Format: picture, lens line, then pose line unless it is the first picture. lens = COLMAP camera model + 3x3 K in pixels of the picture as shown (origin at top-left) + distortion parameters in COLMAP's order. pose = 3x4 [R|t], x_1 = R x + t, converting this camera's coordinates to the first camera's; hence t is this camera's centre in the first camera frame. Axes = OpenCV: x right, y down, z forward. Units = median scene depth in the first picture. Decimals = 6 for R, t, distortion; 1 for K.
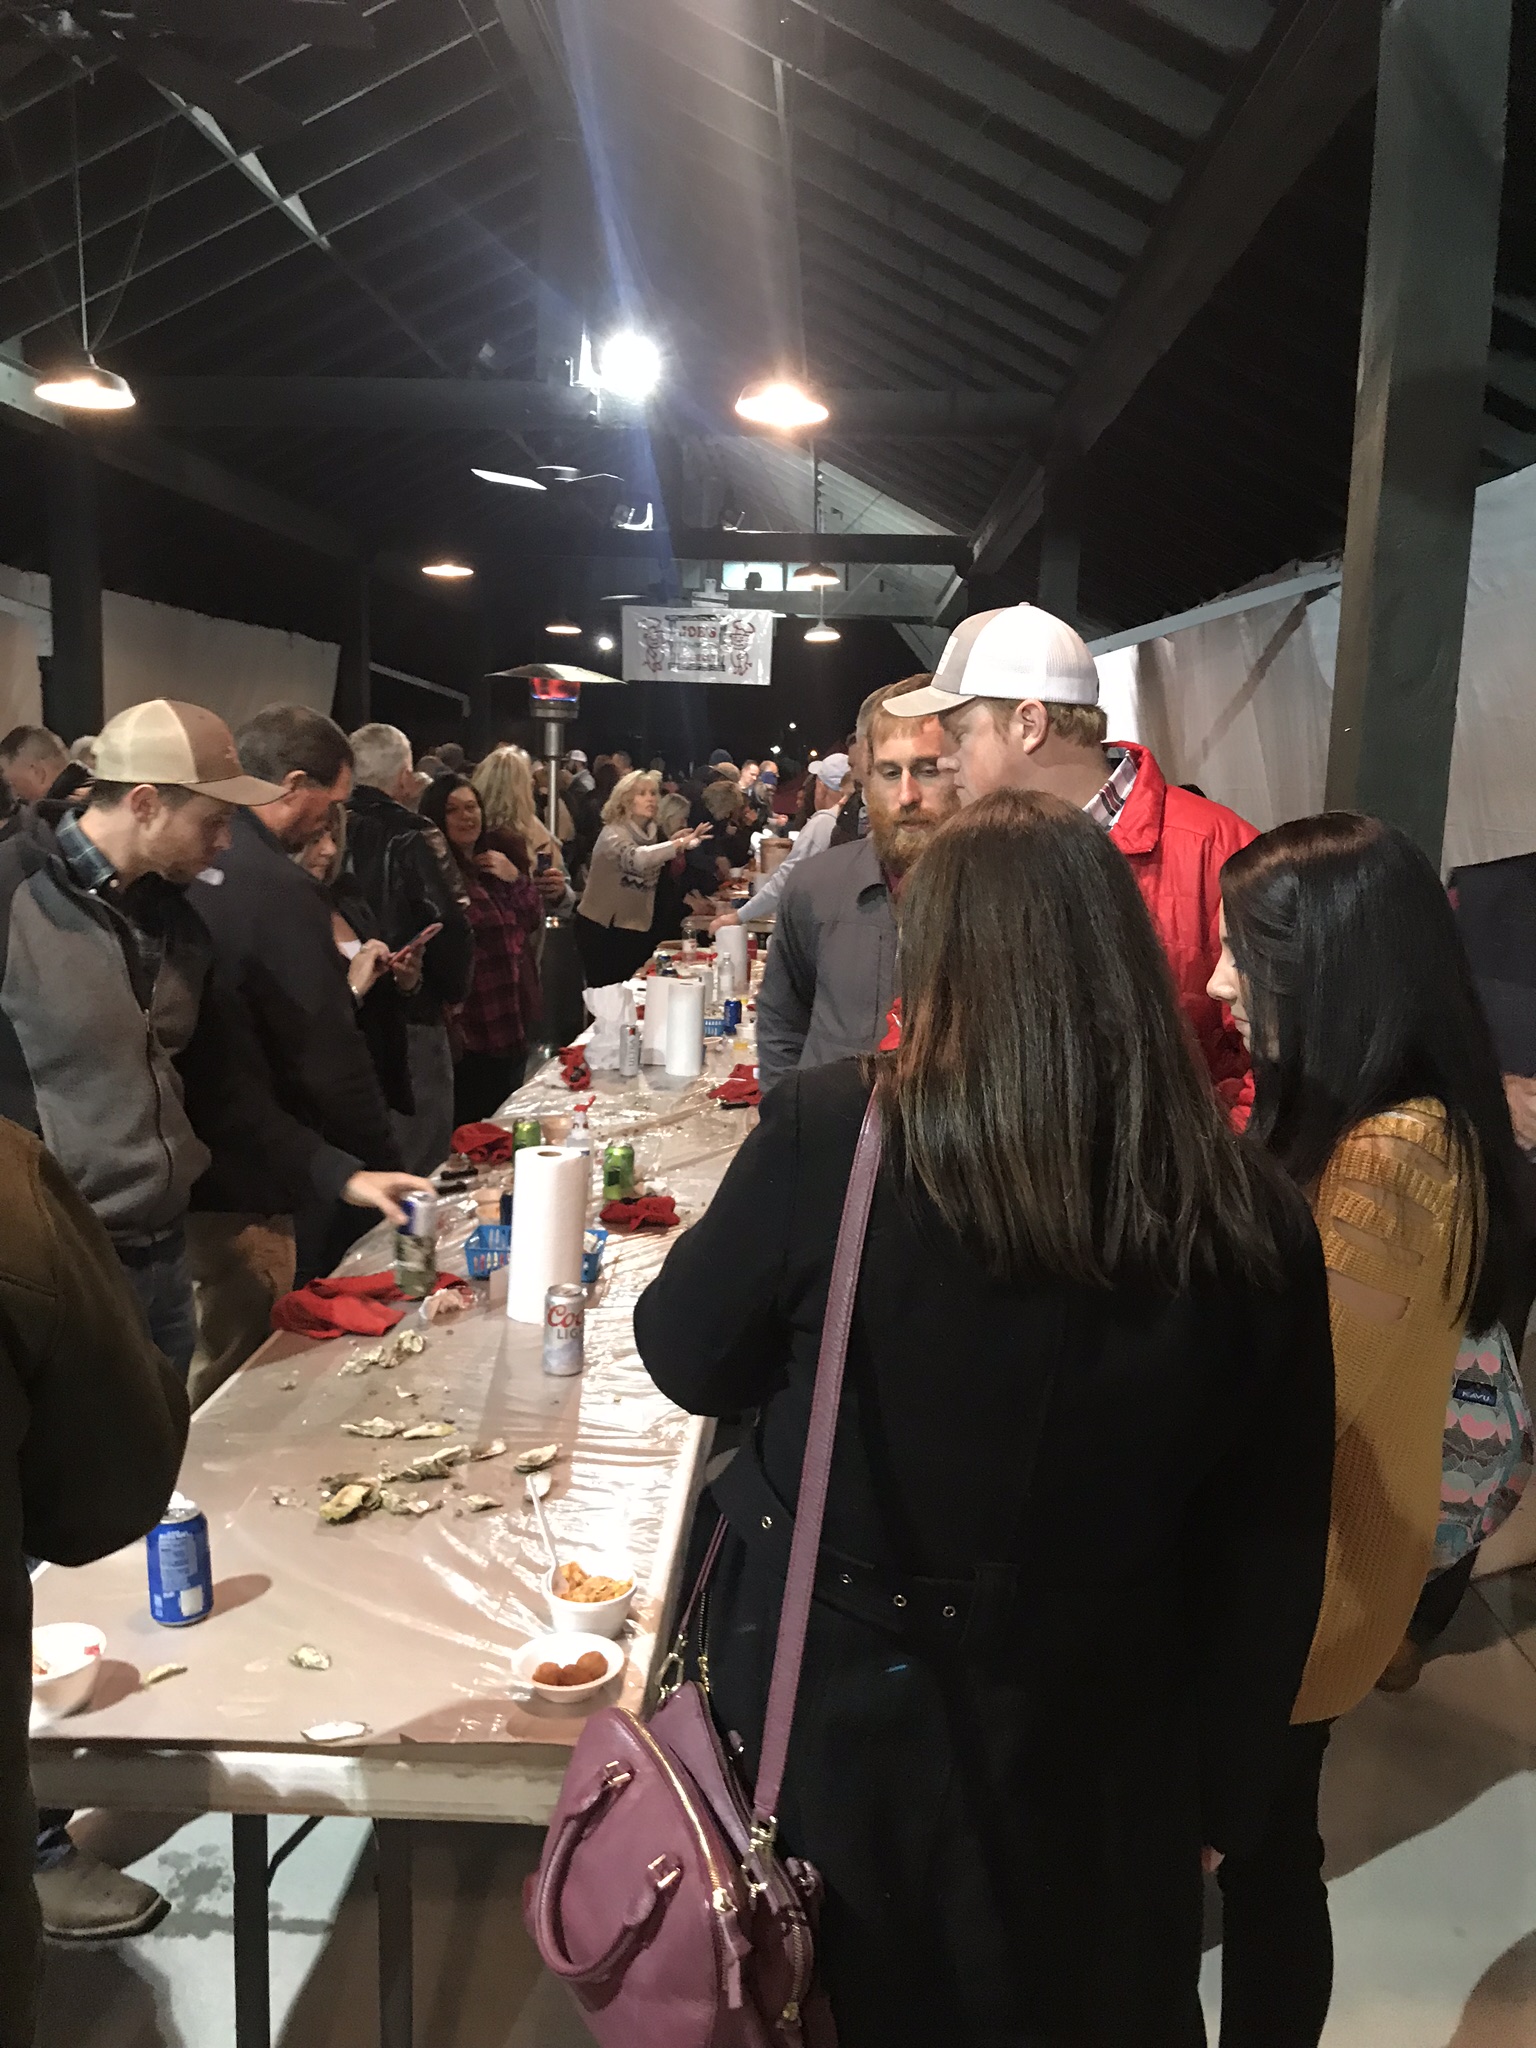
lens RADIAL K [[1683.0, 0, 789.6], [0, 1683.0, 1057.6], [0, 0, 1]] dist [0.022821, -0.024126]
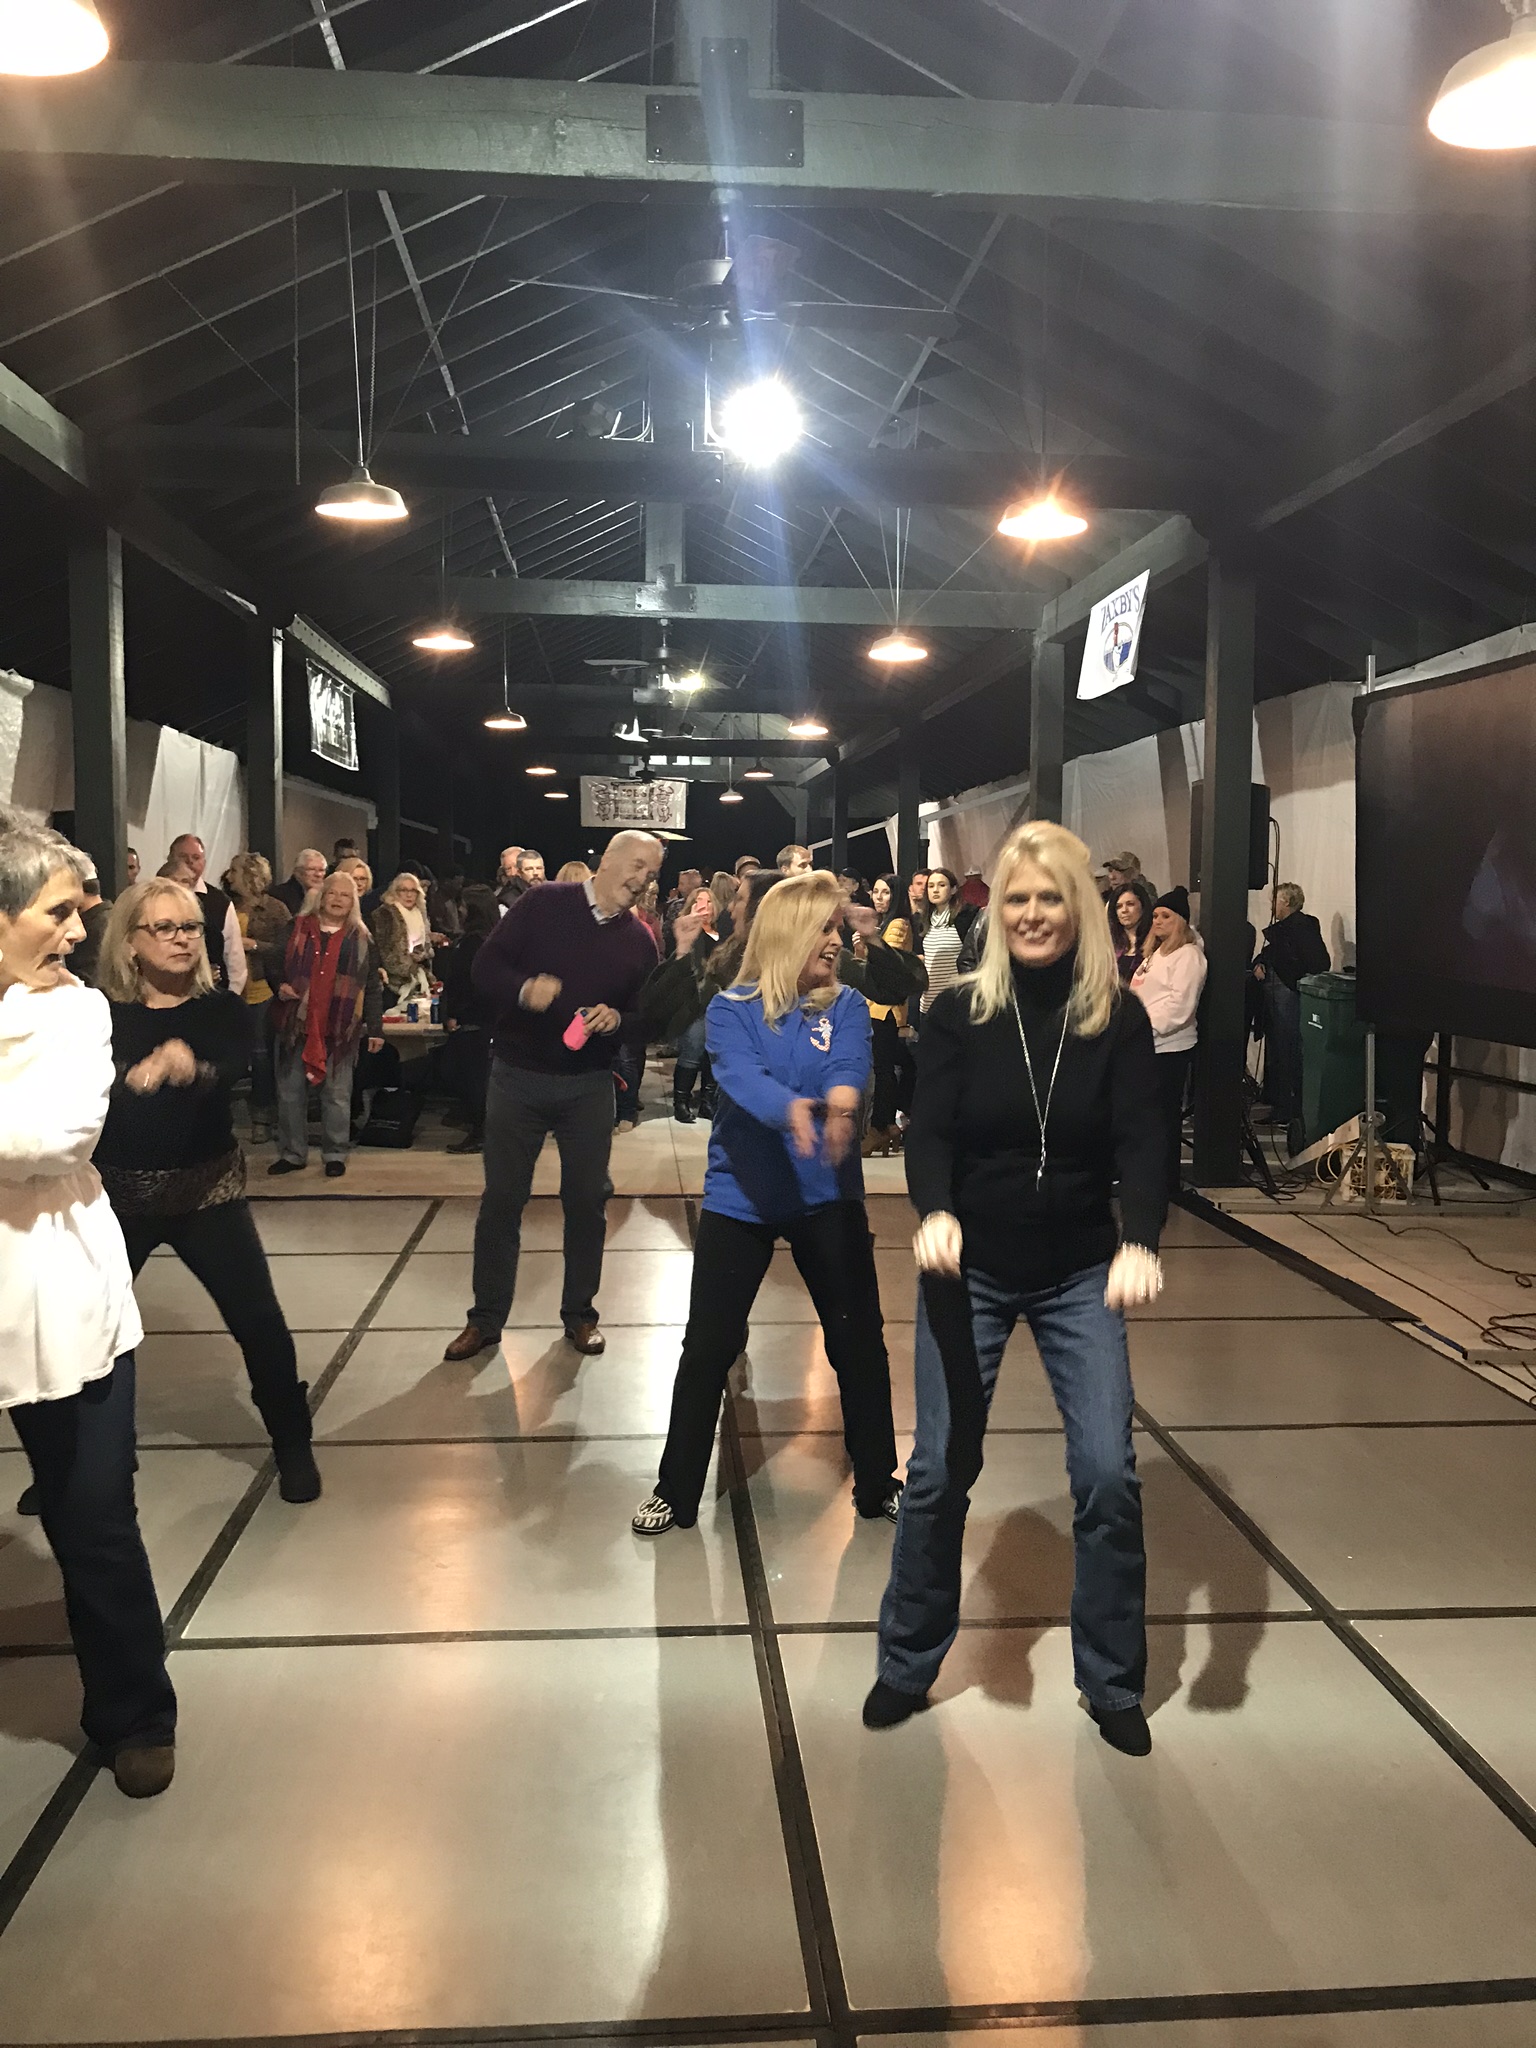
lens RADIAL K [[1683.0, 0, 764.8], [0, 1683.0, 1024.3], [0, 0, 1]] dist [0.022821, -0.024126]
pose [[0.993685, -0.028061, 0.108643, -0.138892], [0.037858, 0.995295, -0.089190, 0.098987], [-0.105629, 0.092739, 0.990072, -0.542872]]
